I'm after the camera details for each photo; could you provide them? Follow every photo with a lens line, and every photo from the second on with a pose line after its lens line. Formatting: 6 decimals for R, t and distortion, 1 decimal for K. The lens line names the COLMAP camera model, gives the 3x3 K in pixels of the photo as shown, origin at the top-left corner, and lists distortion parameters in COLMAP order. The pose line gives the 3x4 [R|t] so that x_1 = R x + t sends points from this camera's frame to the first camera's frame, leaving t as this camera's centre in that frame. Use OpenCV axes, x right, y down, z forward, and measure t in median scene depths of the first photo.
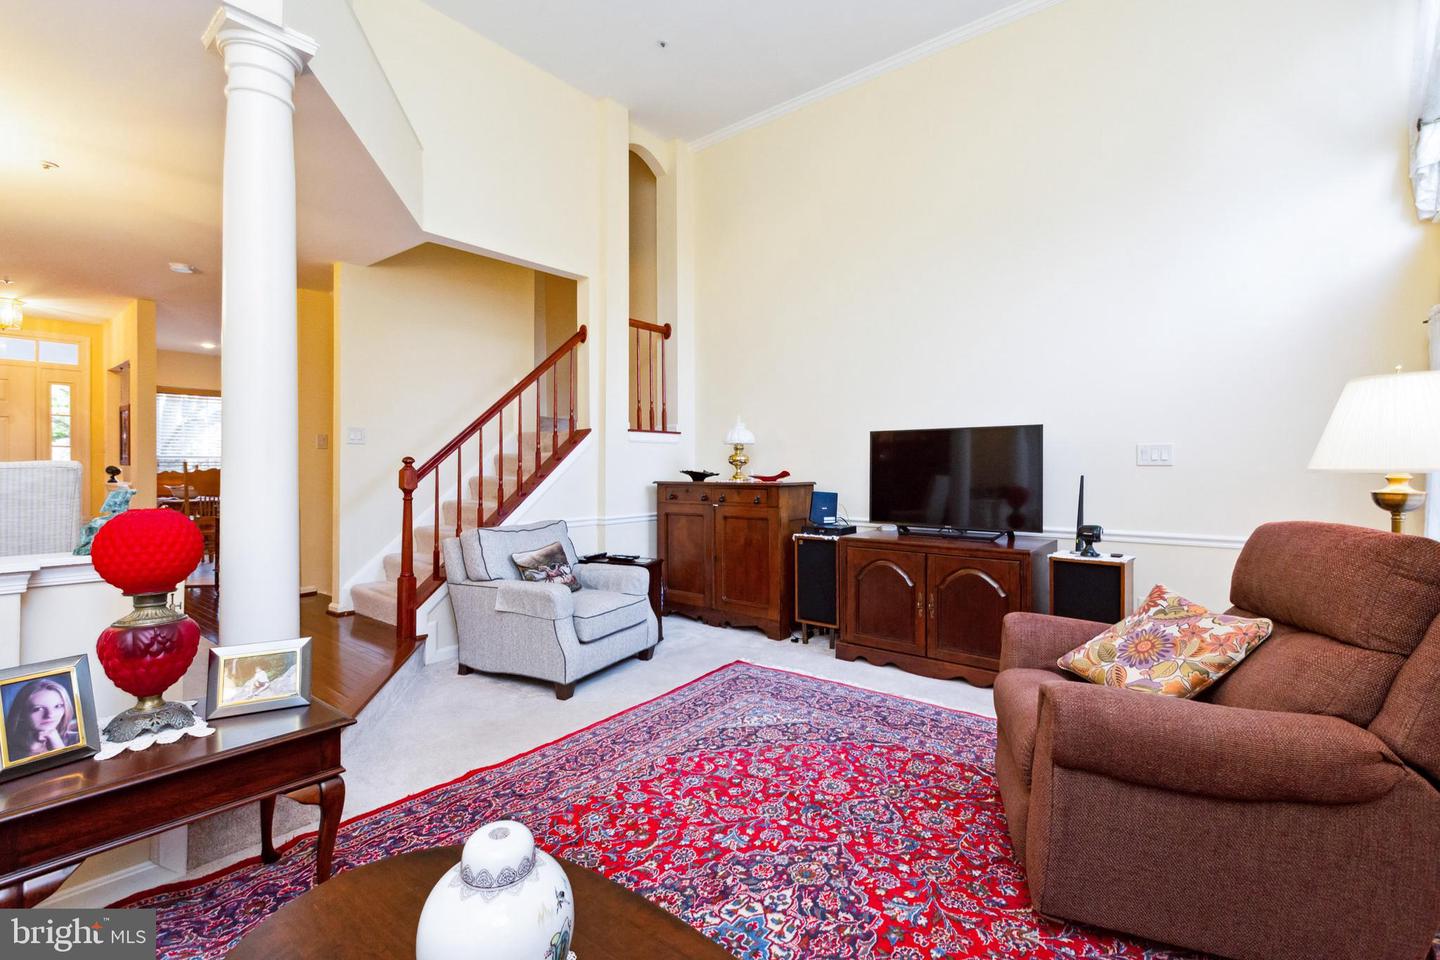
lens RADIAL K [[648.7, 0, 714.2], [0, 648.7, 475.4], [0, 0, 1]] dist [0.006340, -0.003609]
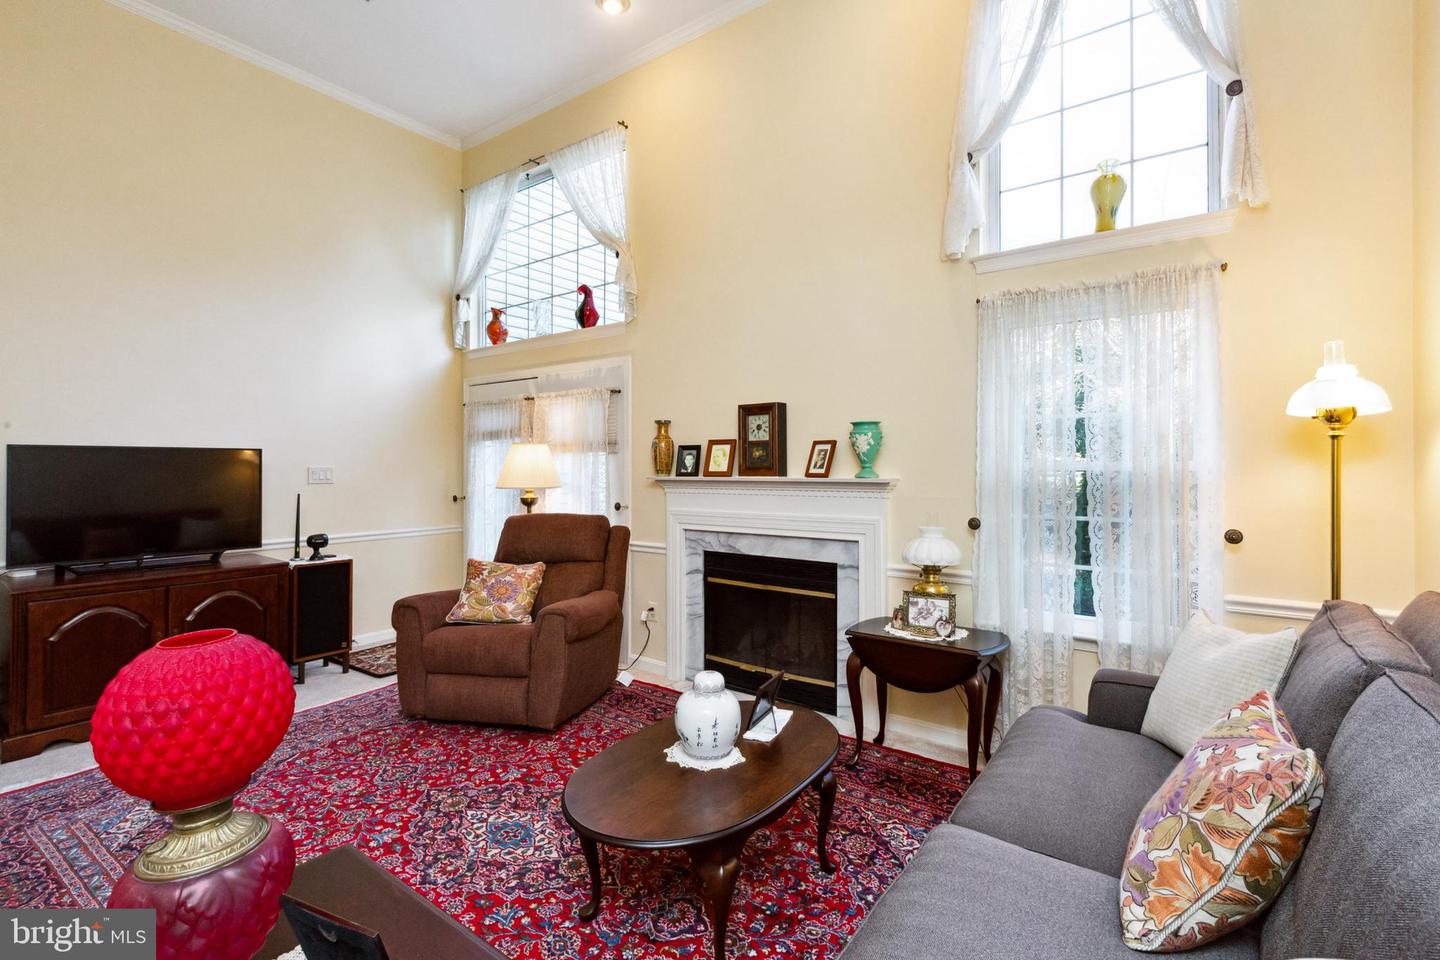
lens RADIAL K [[648.7, 0, 735.7], [0, 648.7, 453.5], [0, 0, 1]] dist [0.006340, -0.003609]
pose [[-0.062377, 0.017930, 0.997892, -0.993362], [0.013449, 0.999763, -0.017123, -0.062371], [-0.997962, 0.012353, -0.062604, 0.398248]]
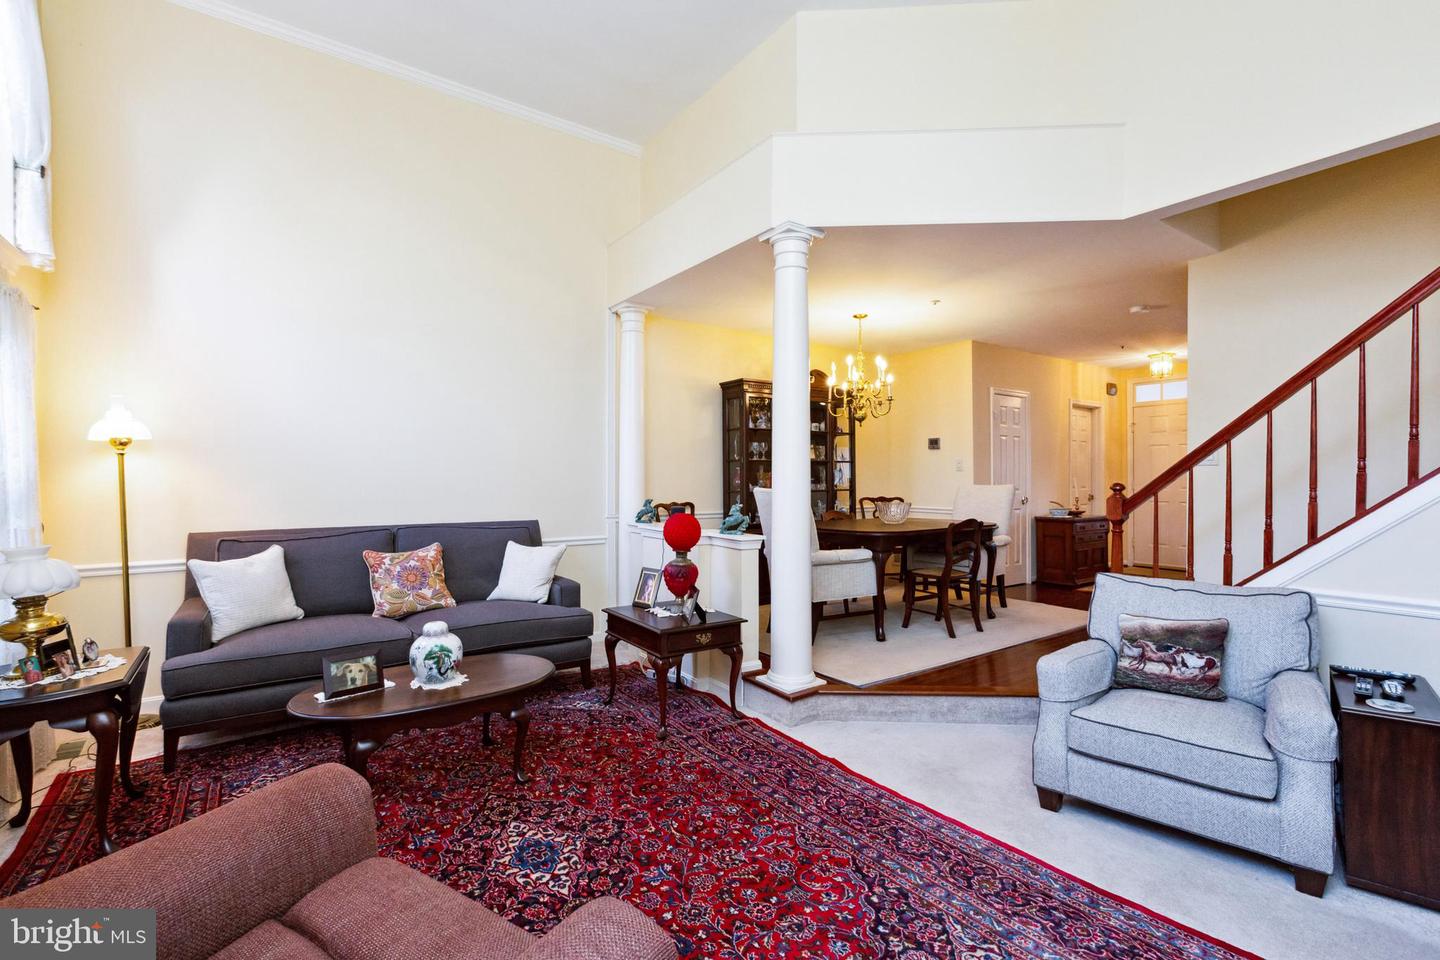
lens RADIAL K [[648.7, 0, 722.3], [0, 648.7, 485.7], [0, 0, 1]] dist [0.006340, -0.003609]
pose [[-0.274135, 0.009537, -0.961644, 0.840614], [-0.009231, 0.999879, 0.012548, -0.049513], [0.961647, 0.012317, -0.274013, 1.188989]]
